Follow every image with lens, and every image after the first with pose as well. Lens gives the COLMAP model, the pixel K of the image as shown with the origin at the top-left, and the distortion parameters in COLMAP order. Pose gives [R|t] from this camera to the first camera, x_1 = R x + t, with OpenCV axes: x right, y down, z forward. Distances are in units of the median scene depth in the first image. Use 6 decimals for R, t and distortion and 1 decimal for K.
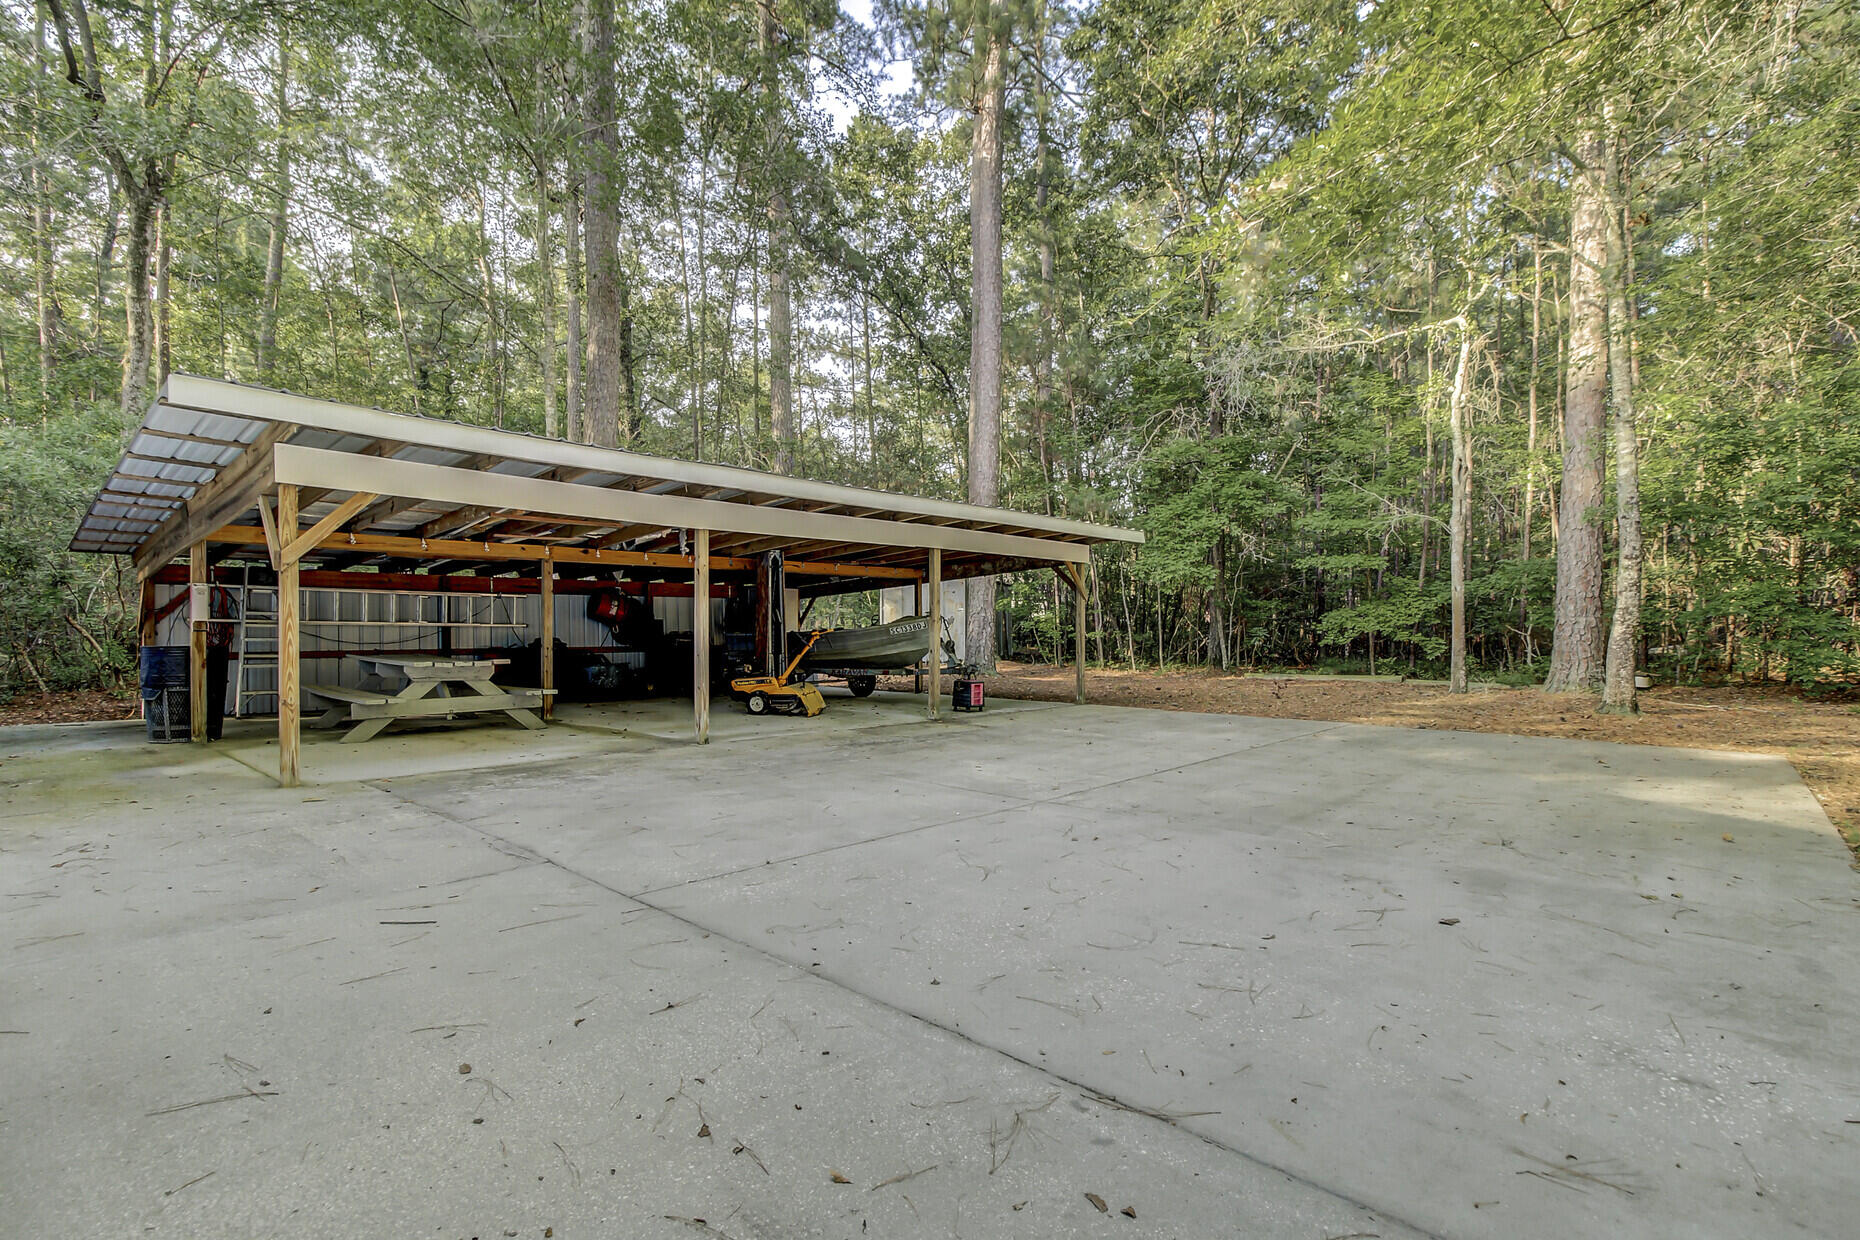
lens RADIAL K [[892.2, 0, 930.0], [0, 892.2, 620.0], [0, 0, 1]] dist [-0.108301, -0.000006]
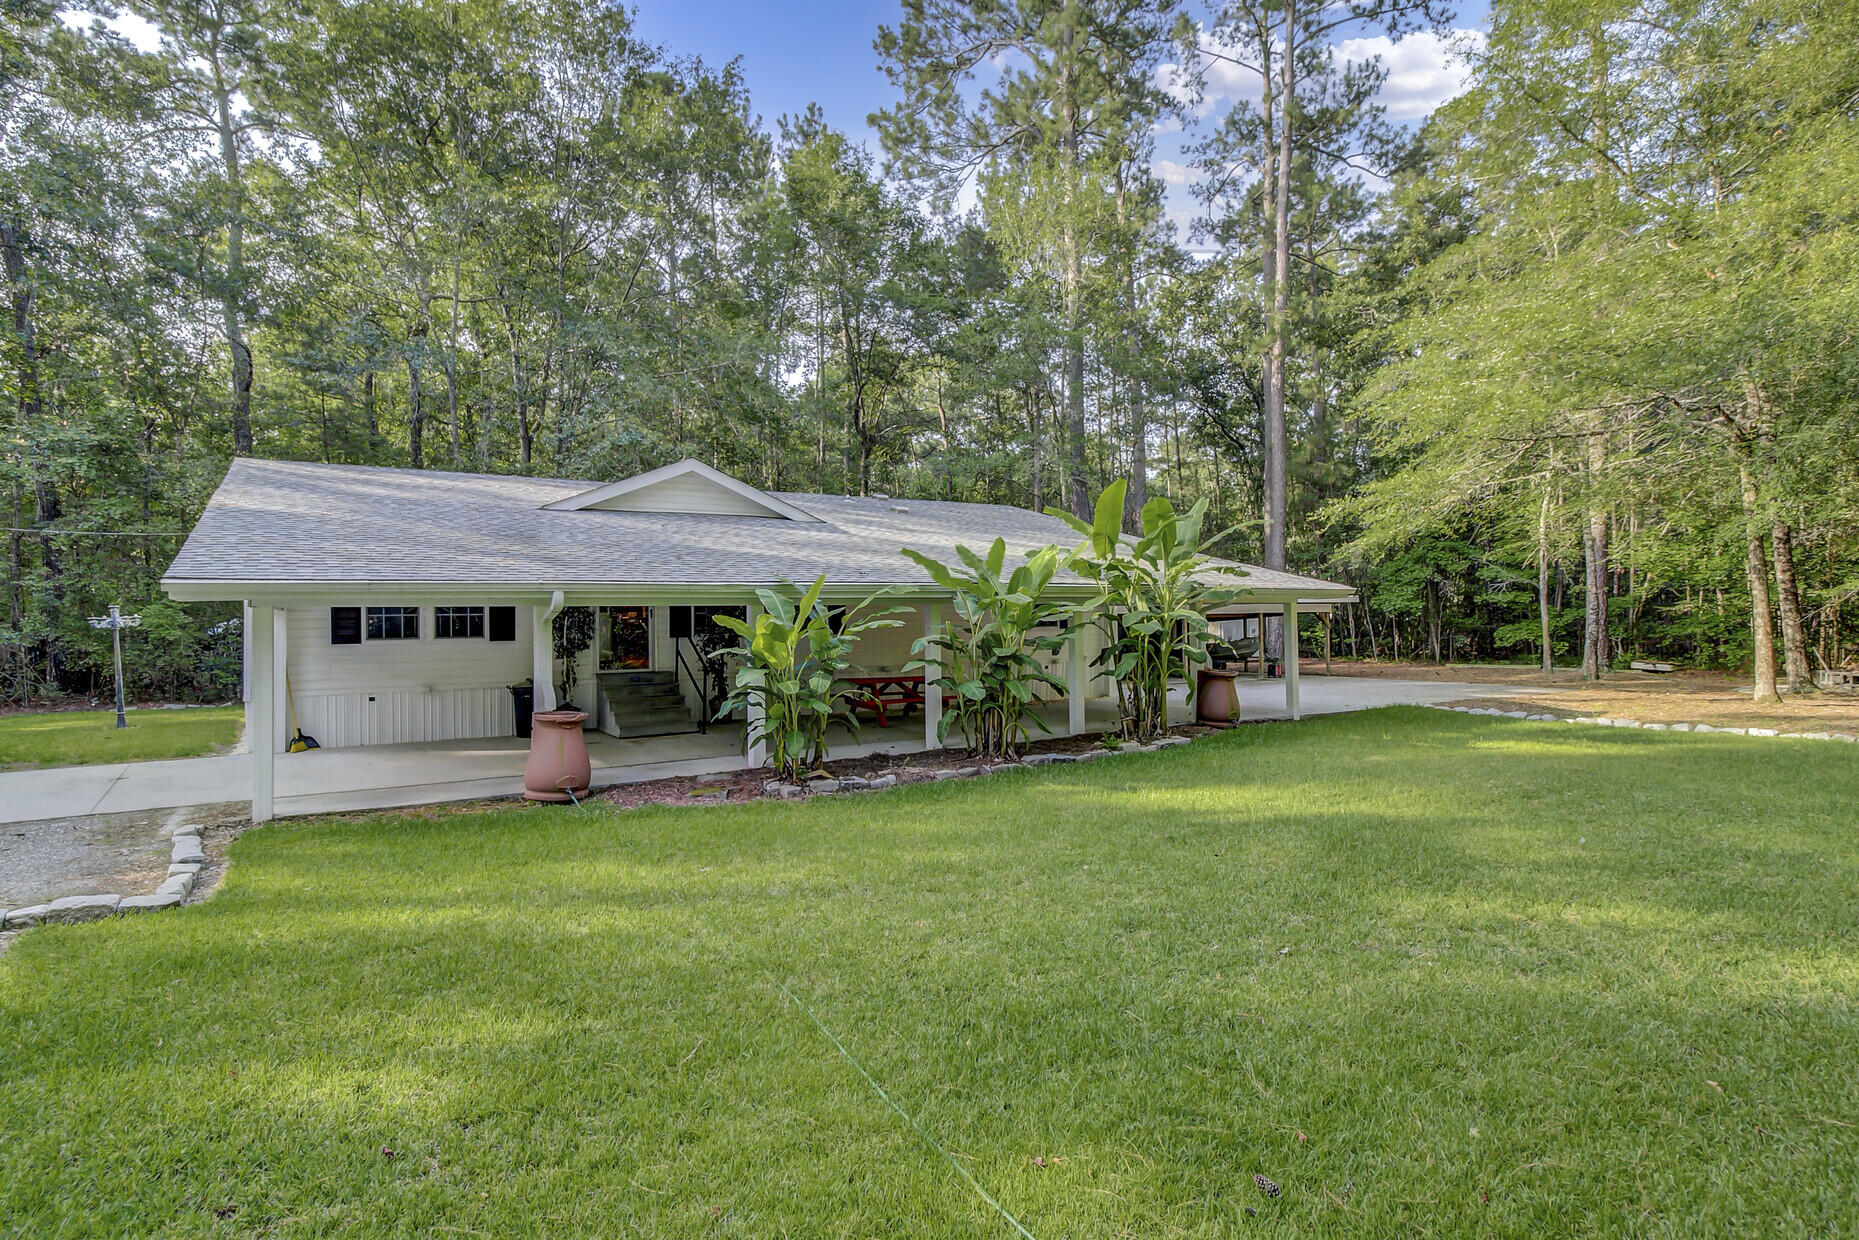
lens RADIAL K [[959.0, 0, 928.4], [0, 959.0, 593.6], [0, 0, 1]] dist [0.001445, 0.000300]
pose [[0.959855, -0.018798, -0.279868, -0.104621], [0.013456, 0.999689, -0.020997, -0.074352], [0.280175, 0.016388, 0.959809, -1.556987]]
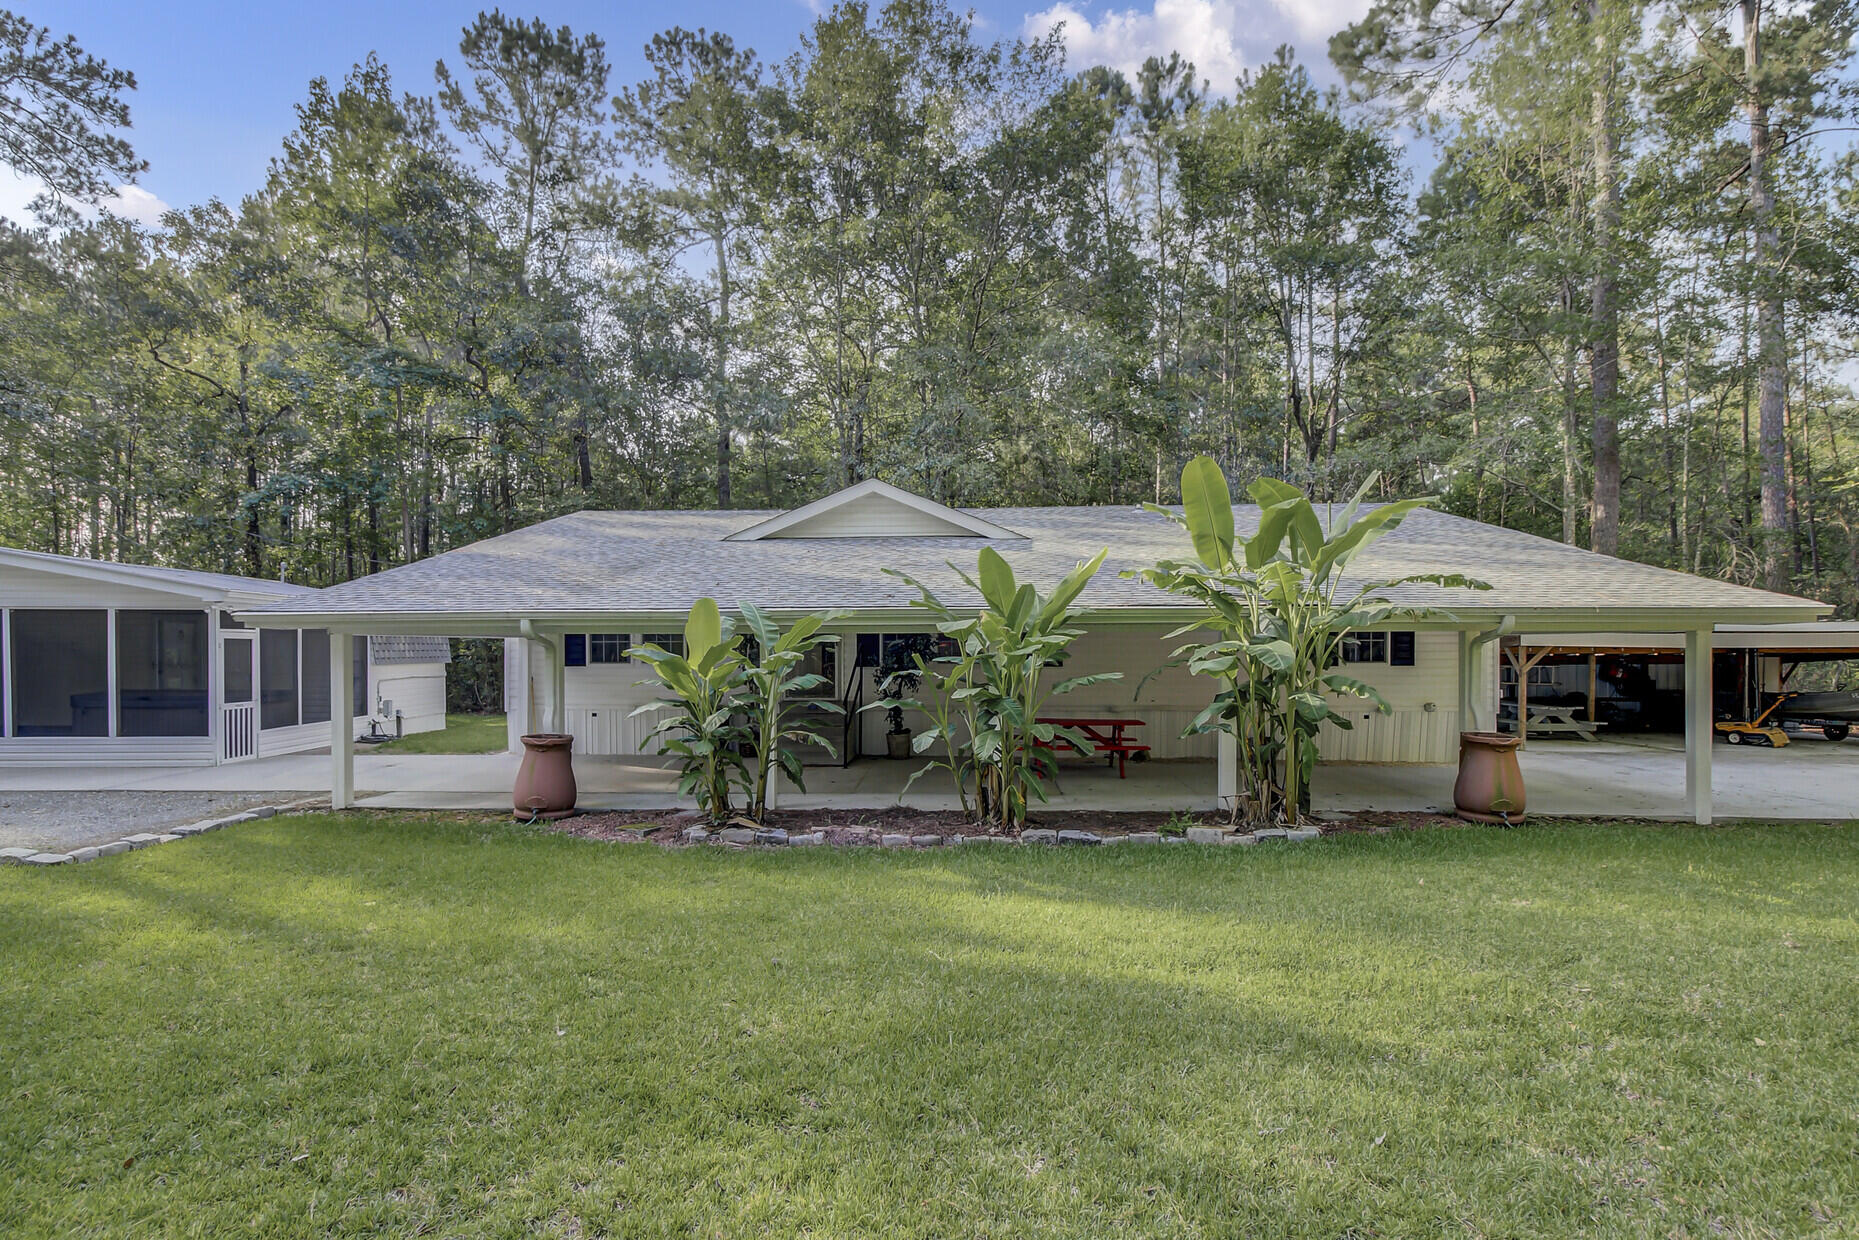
lens RADIAL K [[974.9, 0, 928.9], [0, 974.9, 664.6], [0, 0, 1]] dist [0.002648, 0.000836]
pose [[0.627224, 0.011873, -0.778749, 0.245619], [0.004325, 0.999815, 0.018727, -0.072955], [0.778827, -0.015114, 0.627056, -1.150766]]
